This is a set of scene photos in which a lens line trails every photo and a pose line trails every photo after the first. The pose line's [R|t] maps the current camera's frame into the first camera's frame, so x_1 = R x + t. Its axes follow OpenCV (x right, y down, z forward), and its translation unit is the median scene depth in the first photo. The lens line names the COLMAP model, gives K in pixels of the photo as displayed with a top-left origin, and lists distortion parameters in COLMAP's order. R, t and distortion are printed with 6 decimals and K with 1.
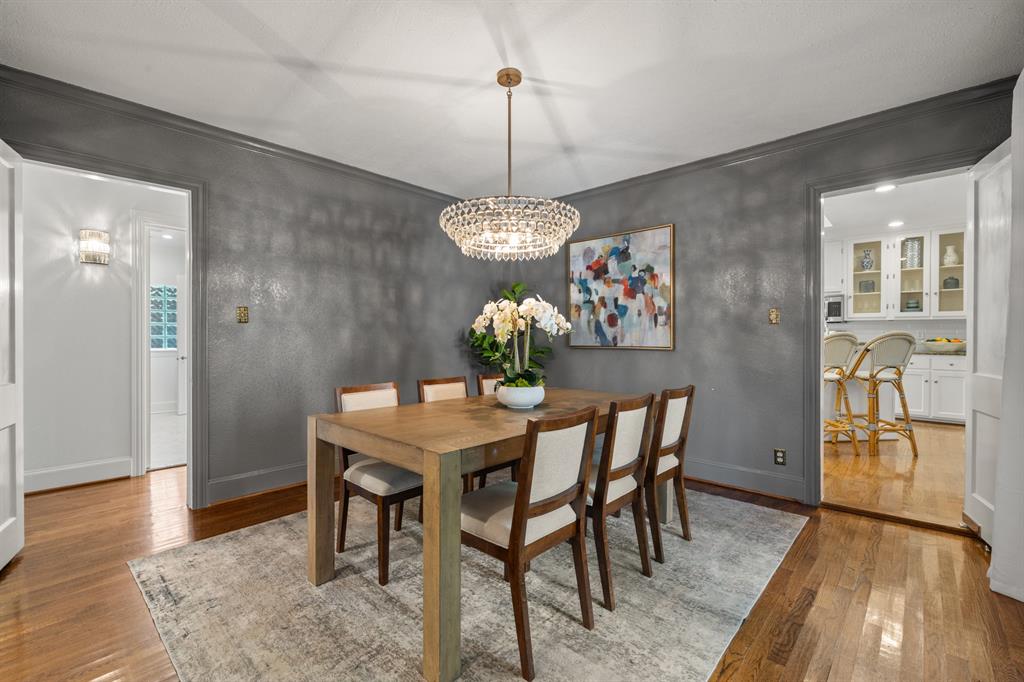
lens RADIAL K [[449.1, 0, 502.9], [0, 449.1, 341.6], [0, 0, 1]] dist [-0.004295, -0.000466]
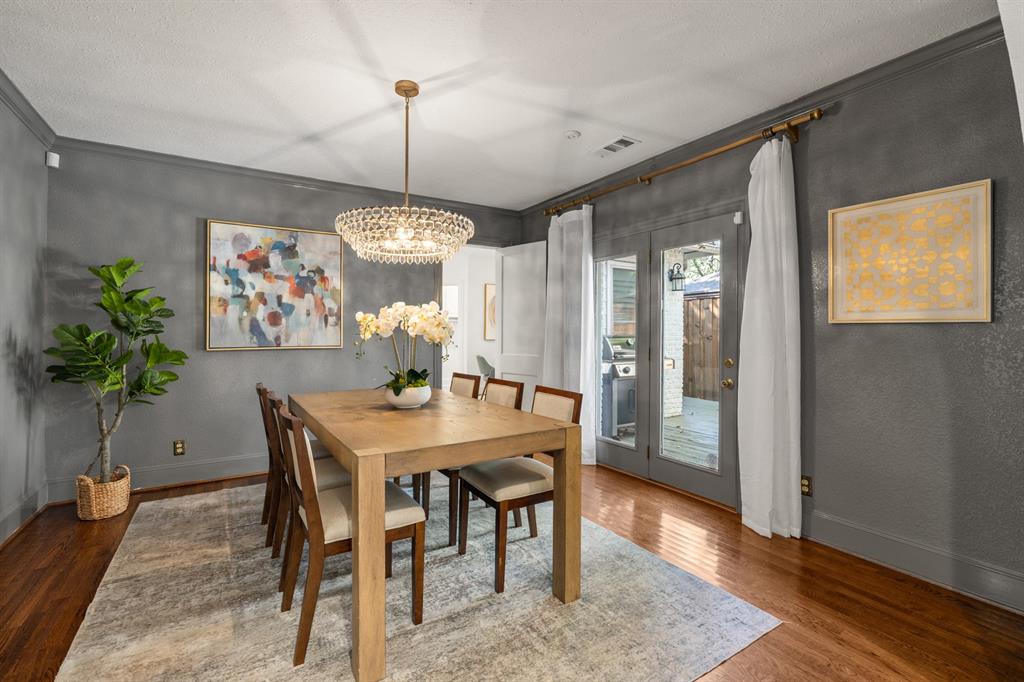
lens RADIAL K [[449.1, 0, 502.8], [0, 449.1, 347.0], [0, 0, 1]] dist [-0.004295, -0.000466]
pose [[0.267843, -0.046164, 0.962356, -0.535254], [-0.000265, 0.998848, 0.047988, -0.034156], [-0.963463, -0.013108, 0.267522, 0.294818]]
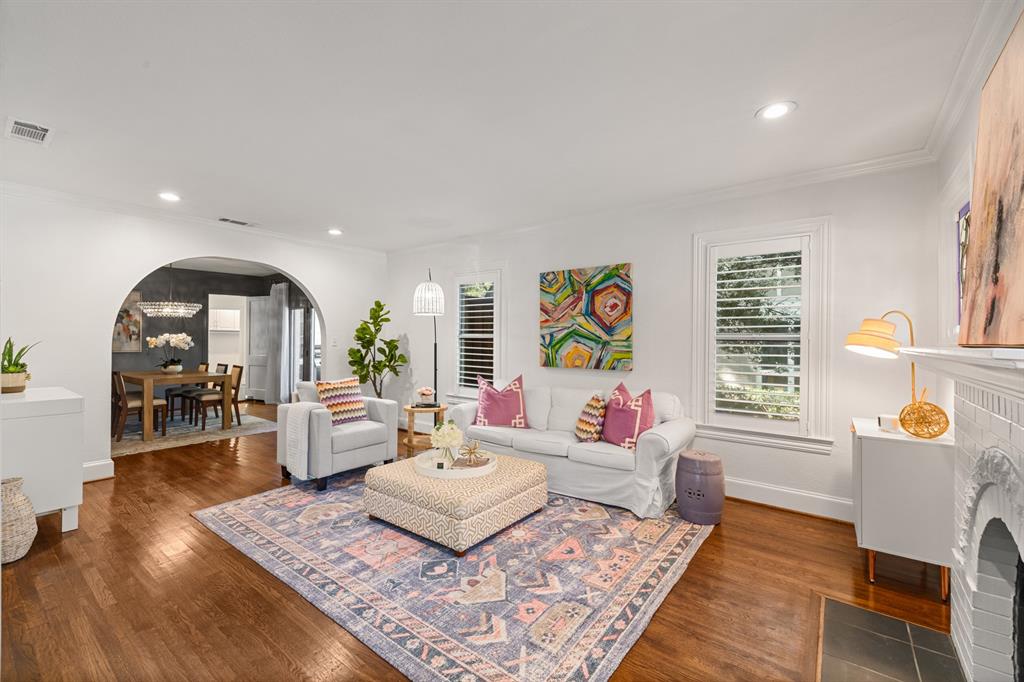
lens RADIAL K [[432.1, 0, 505.6], [0, 432.1, 334.3], [0, 0, 1]] dist [-0.002432, 0.000644]
pose [[-0.082906, -0.003908, 0.996550, -1.596785], [-0.005283, 0.999980, 0.003482, -0.073020], [-0.996543, -0.004976, -0.082925, -0.467067]]
